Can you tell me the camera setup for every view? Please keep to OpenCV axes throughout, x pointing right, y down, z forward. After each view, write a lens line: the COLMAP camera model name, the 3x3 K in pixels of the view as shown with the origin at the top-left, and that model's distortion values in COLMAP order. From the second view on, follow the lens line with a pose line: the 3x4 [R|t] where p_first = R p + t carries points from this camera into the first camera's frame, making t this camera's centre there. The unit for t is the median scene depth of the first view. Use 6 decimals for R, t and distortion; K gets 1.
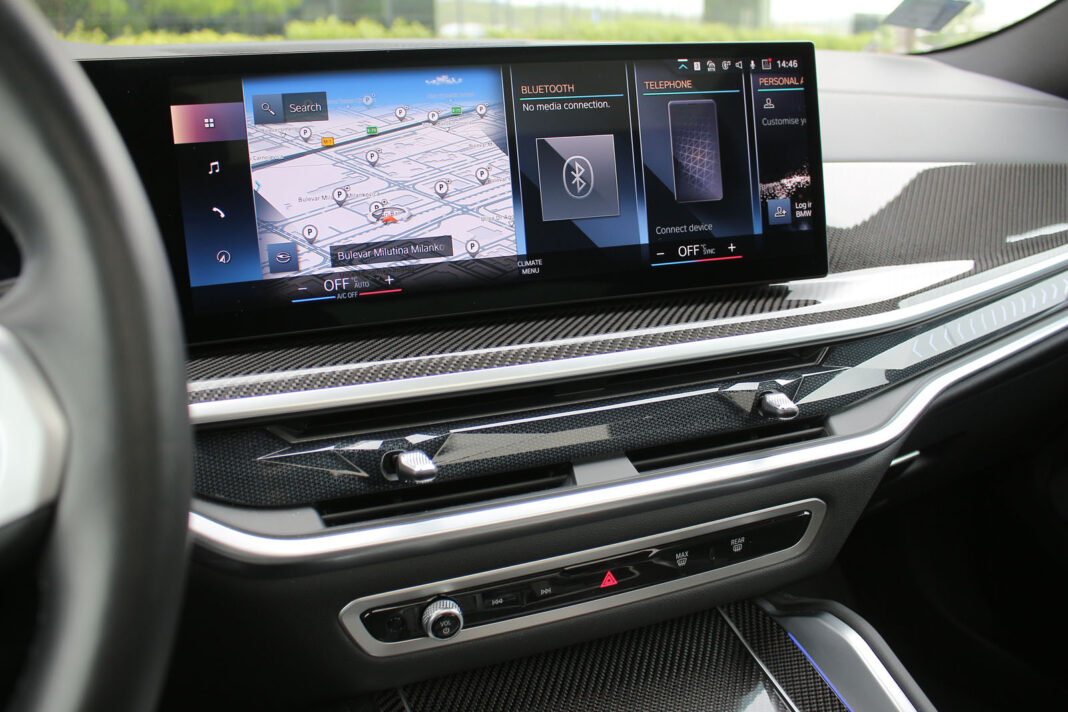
lens RADIAL K [[886.7, 0, 534.0], [0, 886.7, 356.0], [0, 0, 1]] dist [-0.161220, 0.127790]
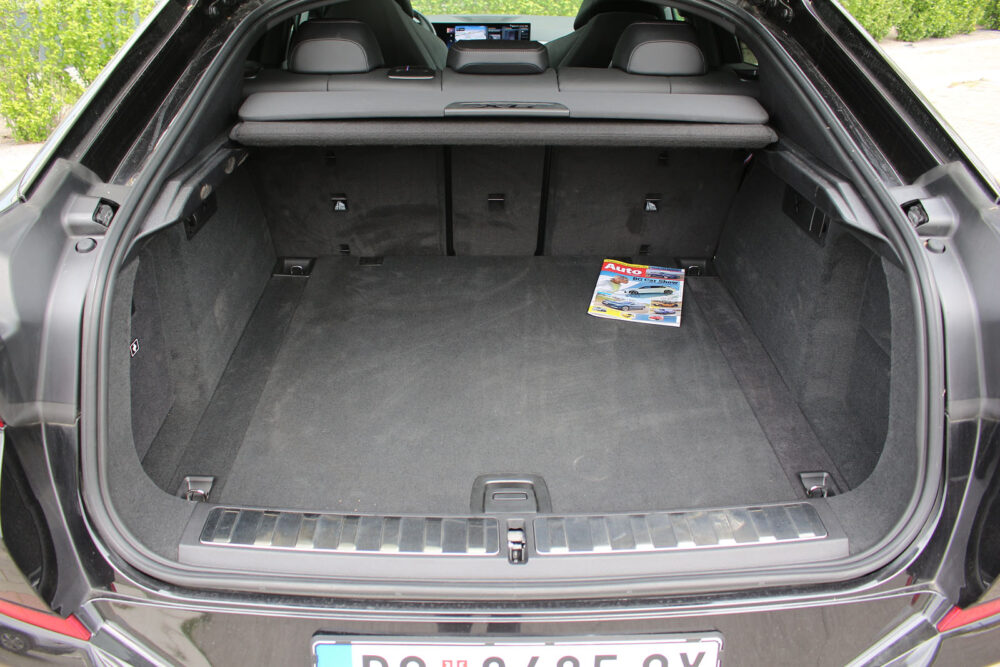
lens RADIAL K [[830.2, 0, 500.0], [0, 830.2, 333.5], [0, 0, 1]] dist [-0.161220, 0.127790]
pose [[0.894948, 0.207316, -0.395080, 3.544168], [-0.154347, 0.974674, 0.161824, 1.173878], [0.418623, -0.083845, 0.904282, -5.822150]]
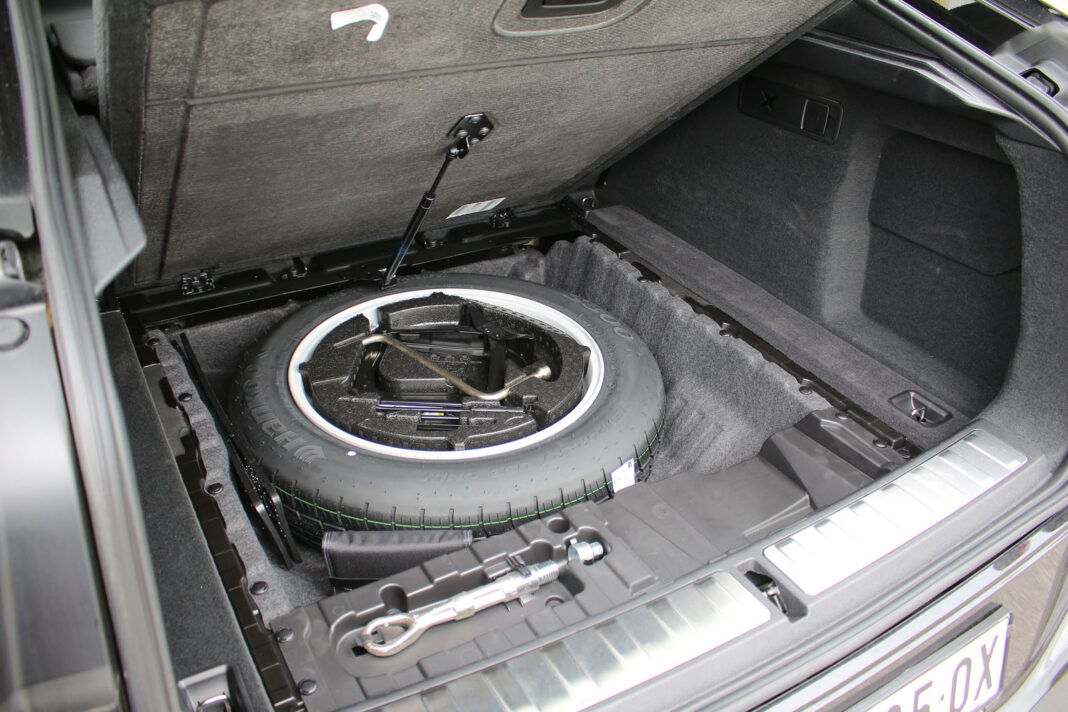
lens RADIAL K [[886.7, 0, 534.0], [0, 886.7, 356.0], [0, 0, 1]] dist [-0.161220, 0.127790]
pose [[0.998524, -0.005820, 0.054000, 2.238678], [-0.005175, 0.979526, 0.201251, 1.274651], [-0.054066, -0.201233, 0.978050, -5.404461]]
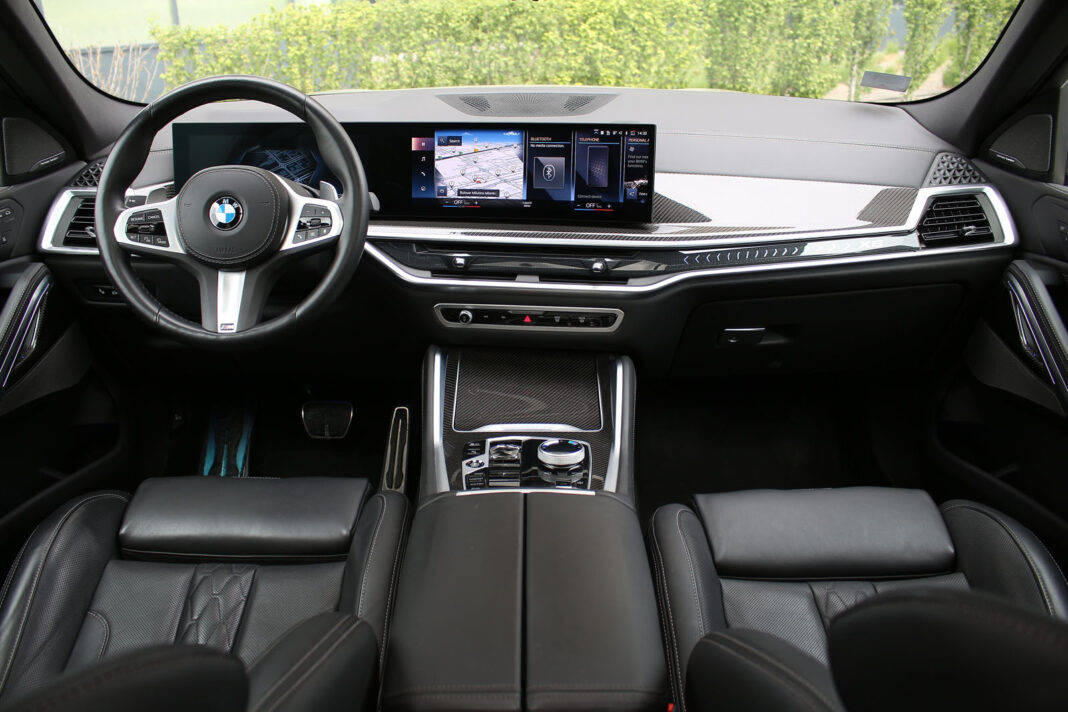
lens RADIAL K [[886.7, 0, 534.0], [0, 886.7, 356.0], [0, 0, 1]] dist [-0.161220, 0.127790]
pose [[0.885384, 0.192669, -0.423053, 1.271889], [-0.152495, 0.980084, 0.127206, 0.008060], [0.439136, -0.048113, 0.897131, -1.468086]]
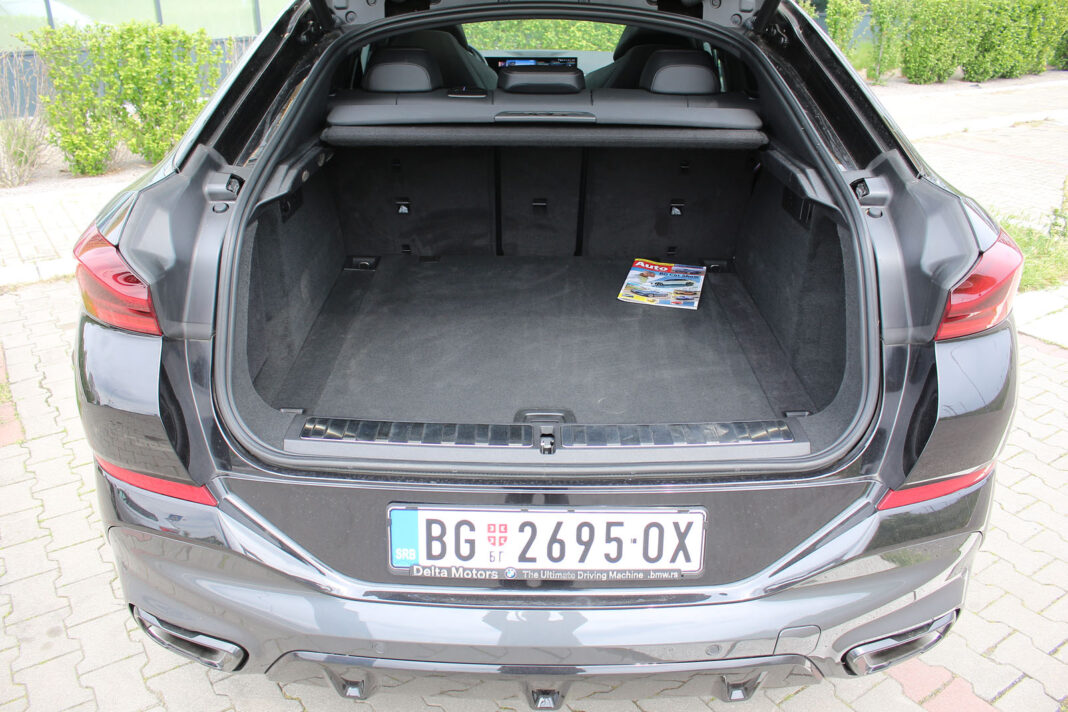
lens RADIAL K [[886.7, 0, 534.0], [0, 886.7, 356.0], [0, 0, 1]] dist [-0.161220, 0.127790]
pose [[0.884222, 0.196801, -0.423580, 4.031414], [-0.158974, 0.979558, 0.123258, 1.423968], [0.439179, -0.041649, 0.897434, -6.611182]]
